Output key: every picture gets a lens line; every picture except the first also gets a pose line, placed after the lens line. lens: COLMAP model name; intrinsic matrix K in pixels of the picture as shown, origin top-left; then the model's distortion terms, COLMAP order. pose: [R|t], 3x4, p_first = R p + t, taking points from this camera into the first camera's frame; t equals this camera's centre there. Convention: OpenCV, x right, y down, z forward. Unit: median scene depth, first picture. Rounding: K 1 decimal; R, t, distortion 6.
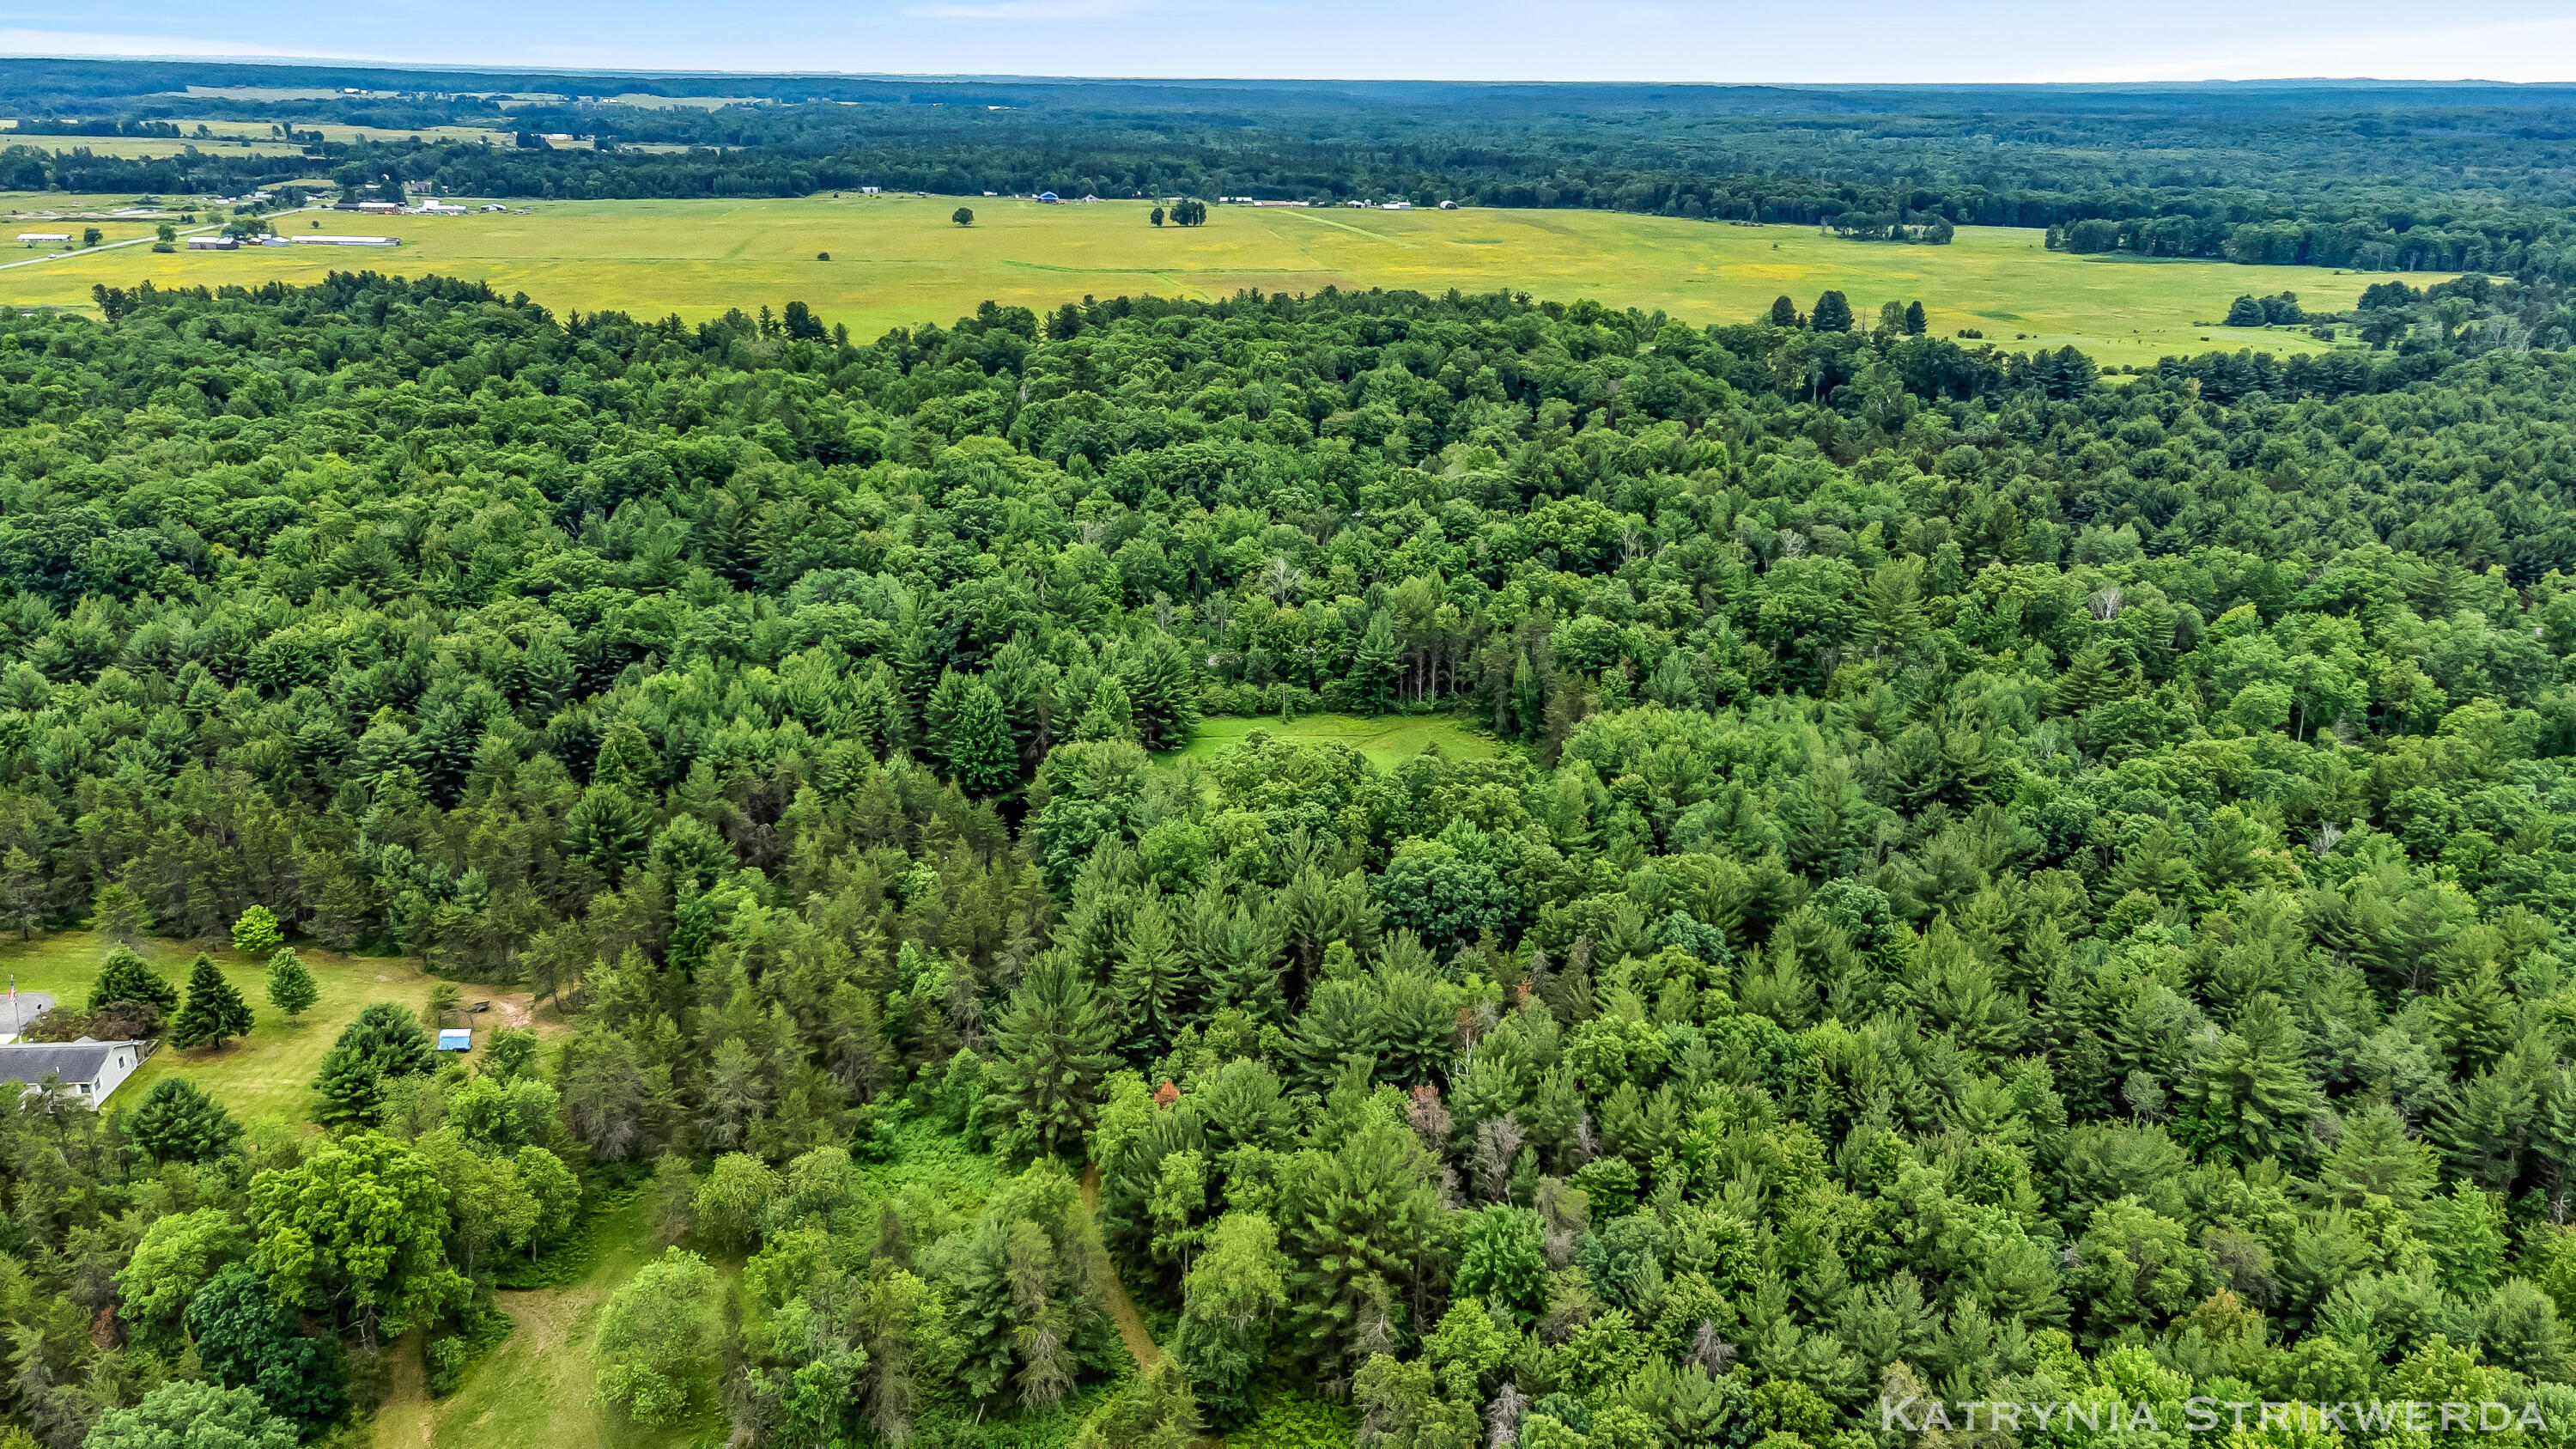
lens RADIAL K [[1830.2, 0, 1288.0], [0, 1830.2, 724.5], [0, 0, 1]] dist [0.002232, 0.000968]
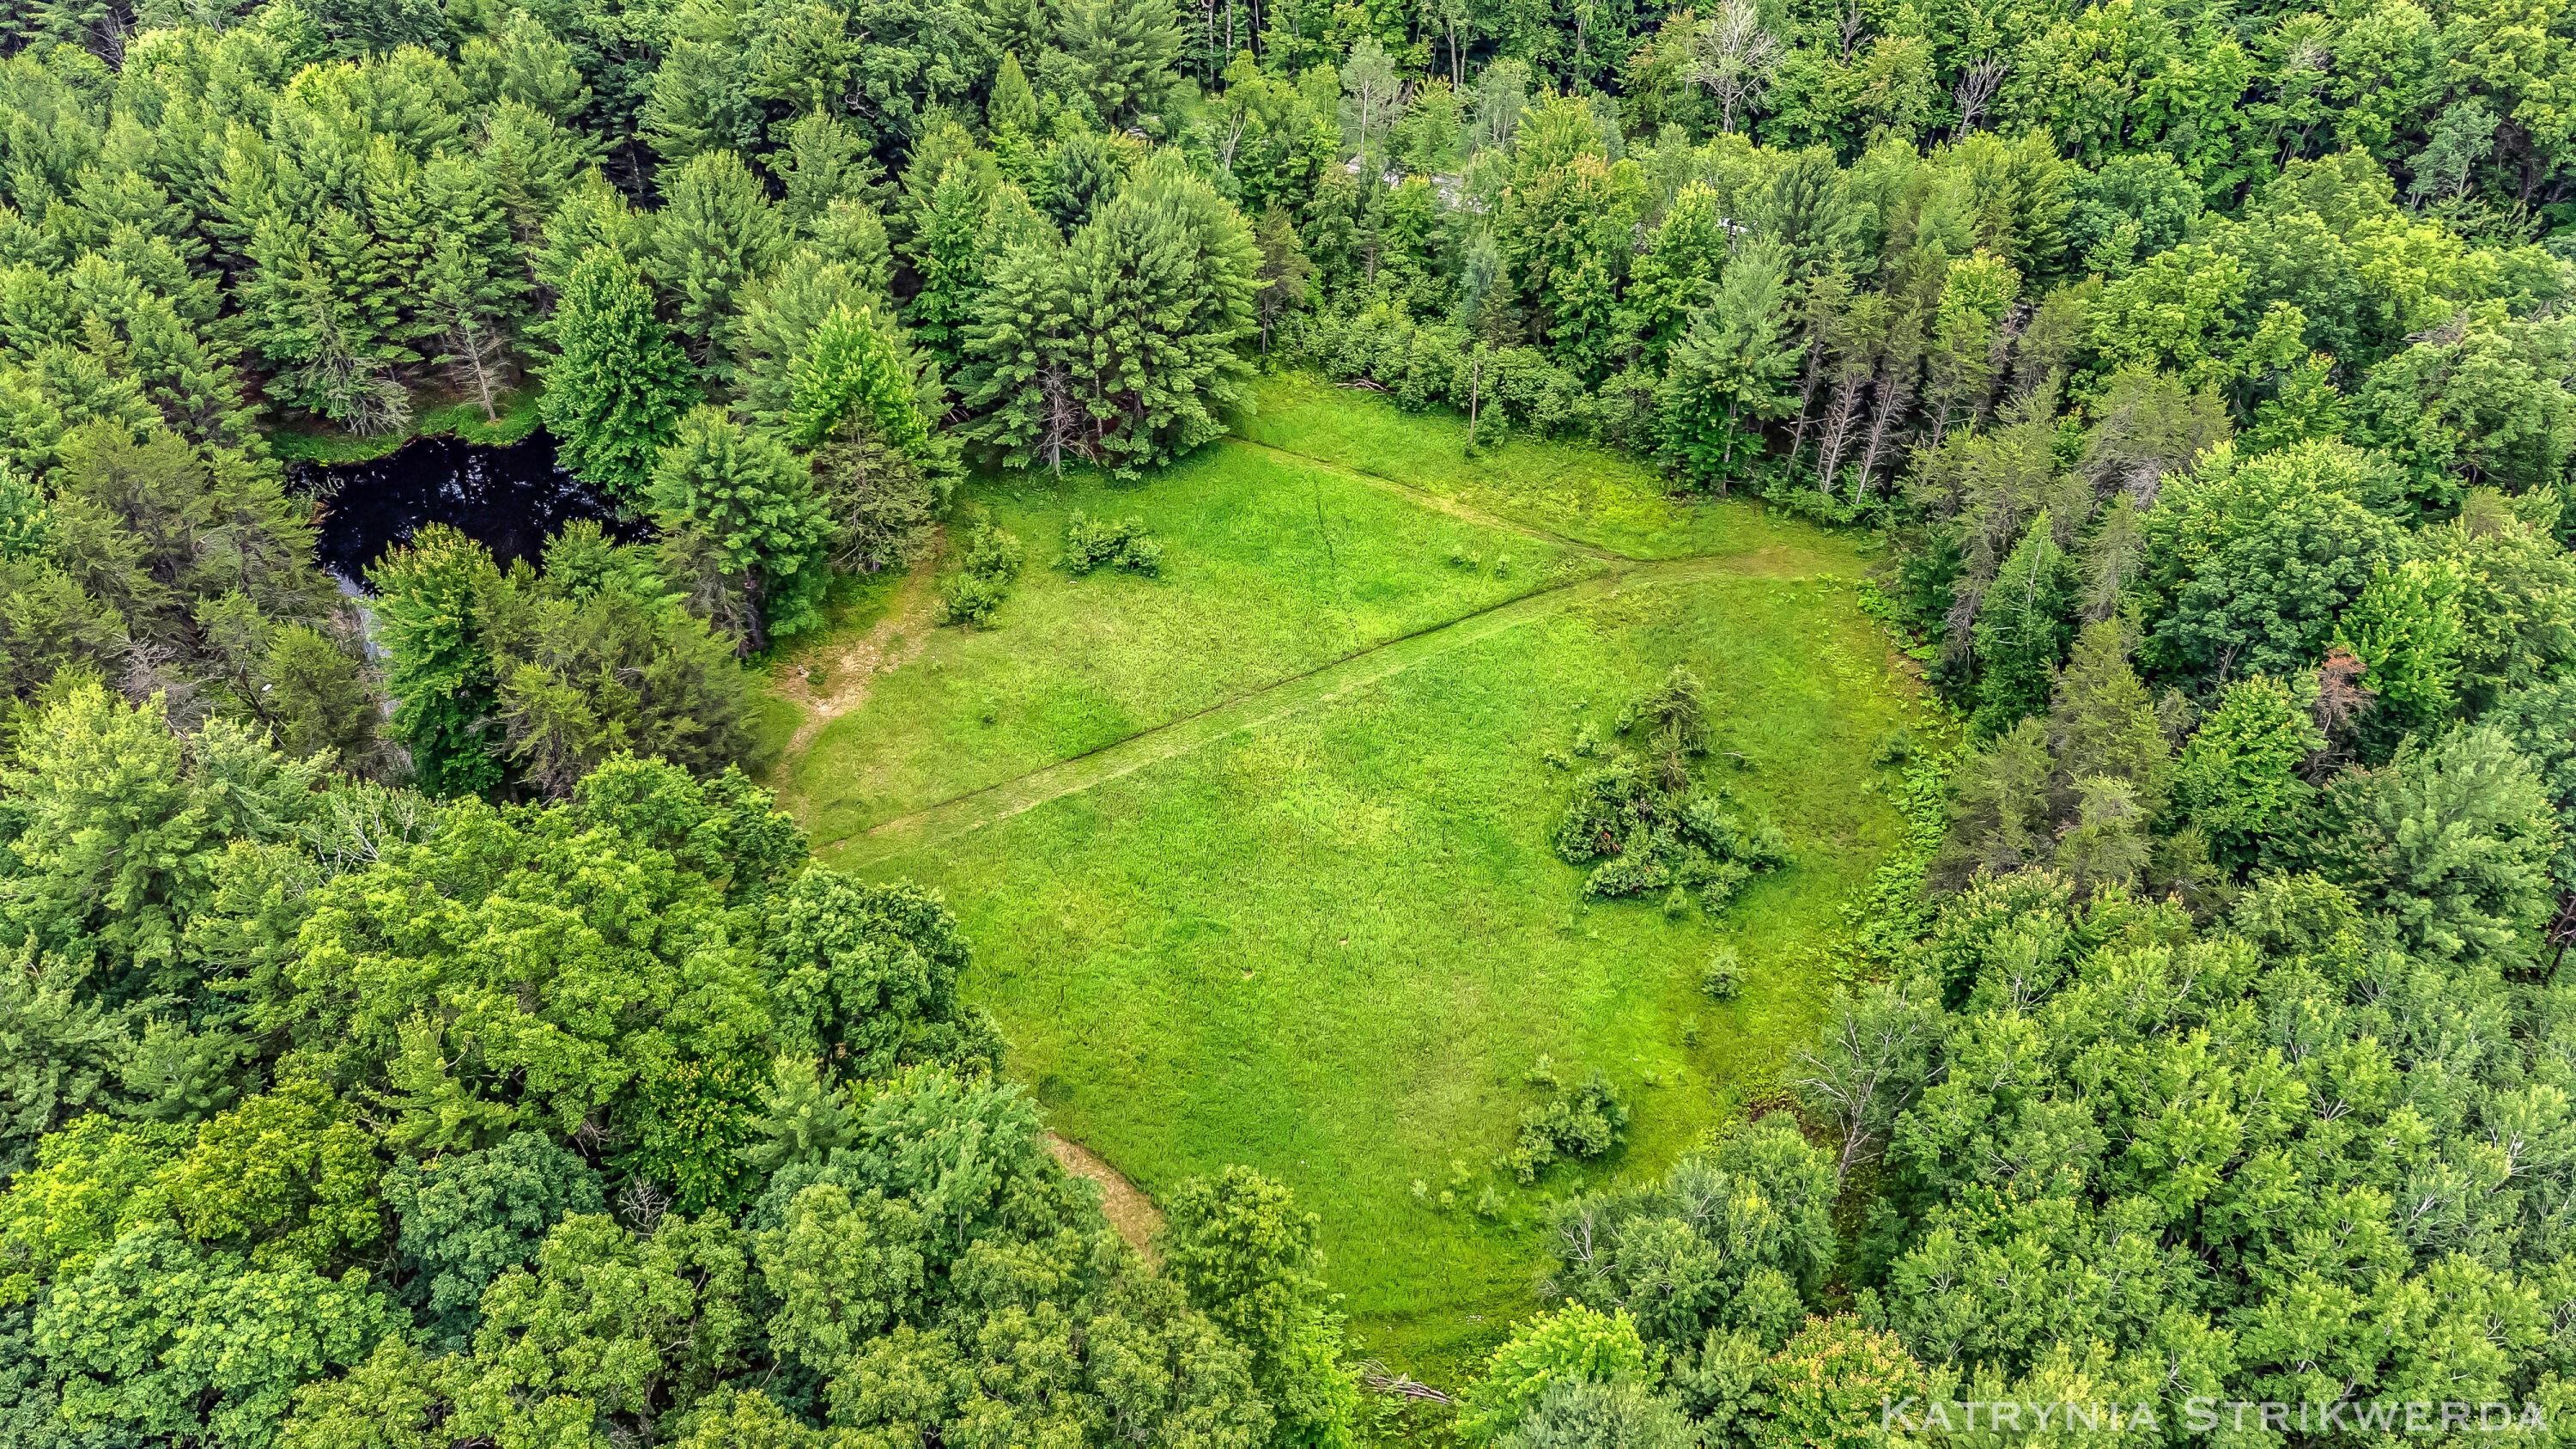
lens RADIAL K [[1891.3, 0, 1288.0], [0, 1891.3, 724.5], [0, 0, 1]] dist [-0.019303, 0.084427]
pose [[0.856055, 0.352252, -0.378269, 0.134365], [-0.182795, 0.890851, 0.415898, -0.106554], [0.483482, -0.286886, 0.827008, 0.564858]]
